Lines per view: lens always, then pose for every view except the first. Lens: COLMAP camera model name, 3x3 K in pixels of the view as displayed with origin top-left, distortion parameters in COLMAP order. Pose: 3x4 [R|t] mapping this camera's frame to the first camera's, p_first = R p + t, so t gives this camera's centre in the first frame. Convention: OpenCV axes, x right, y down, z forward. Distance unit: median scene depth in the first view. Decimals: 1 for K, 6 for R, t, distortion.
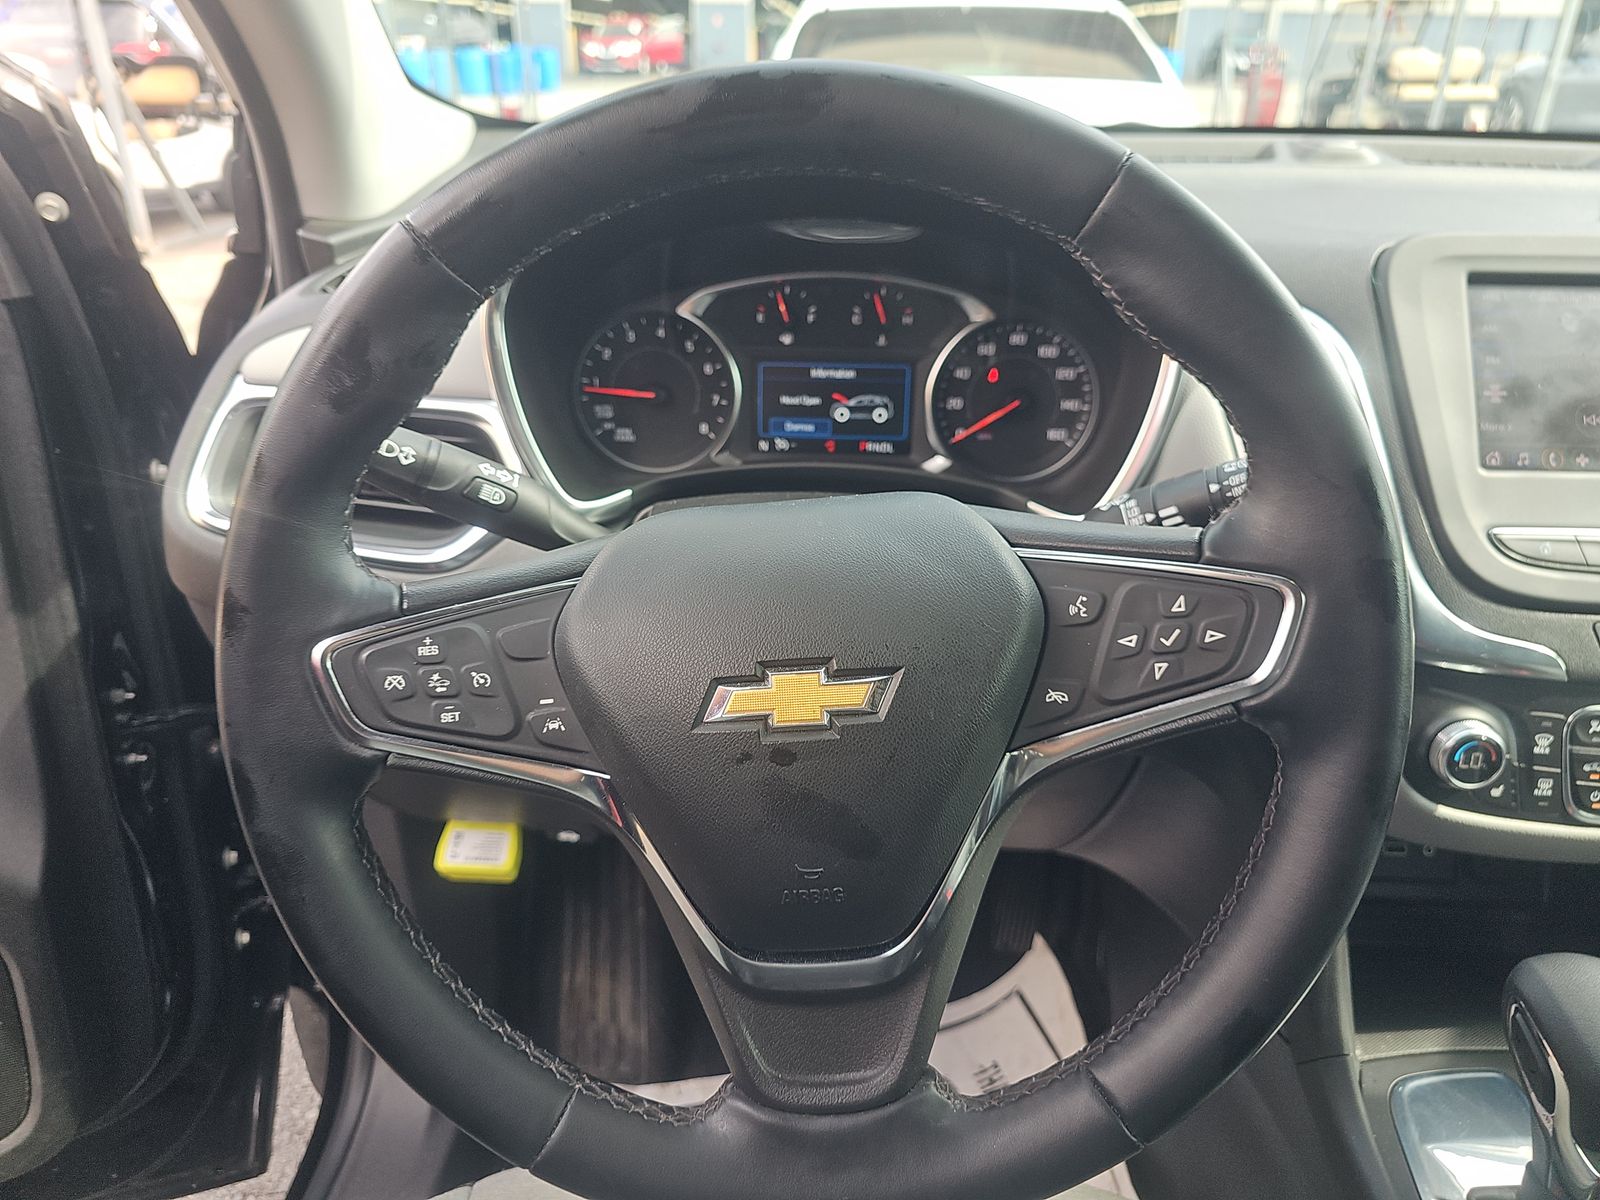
lens RADIAL K [[1072.1, 0, 800.0], [0, 1072.1, 600.0], [0, 0, 1]] dist [0.034763, -0.049099]
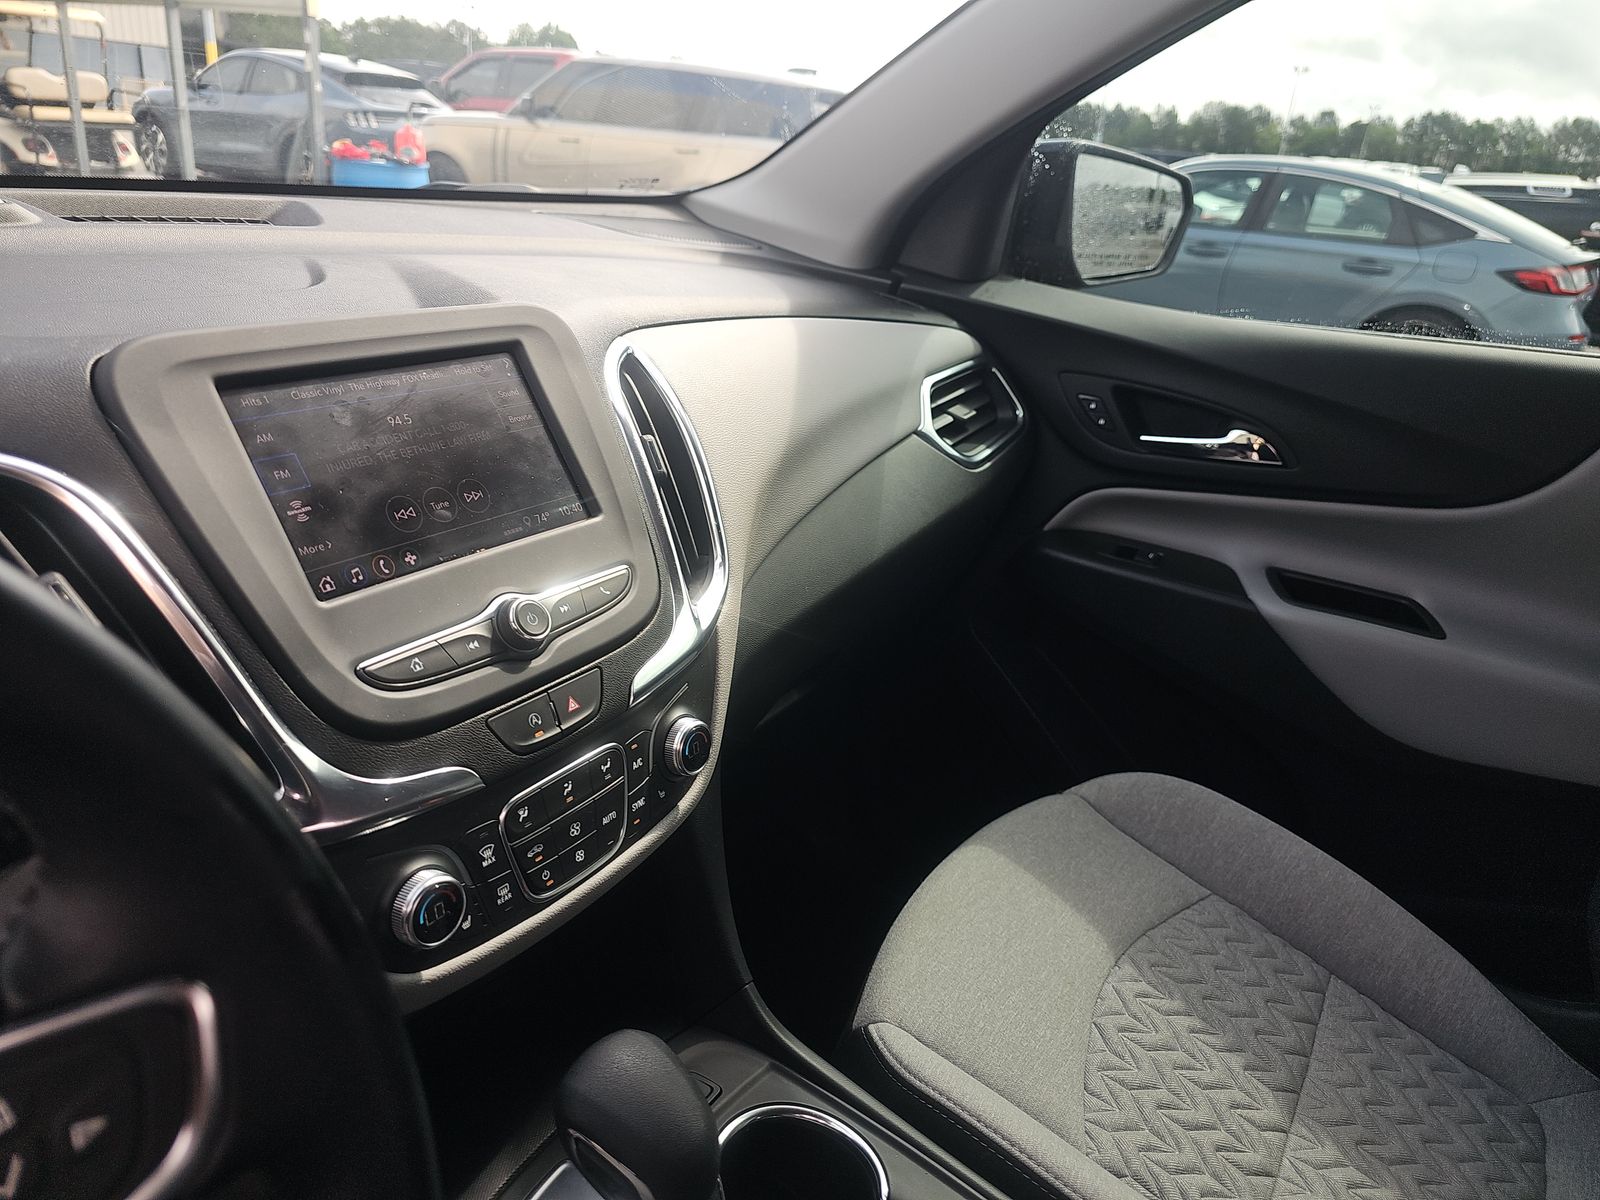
lens RADIAL K [[1072.1, 0, 800.0], [0, 1072.1, 600.0], [0, 0, 1]] dist [0.034763, -0.049099]
pose [[0.500039, -0.295659, 0.813970, 0.123372], [0.311984, 0.938305, 0.149163, -0.126778], [-0.807853, 0.179358, 0.561430, 0.206175]]
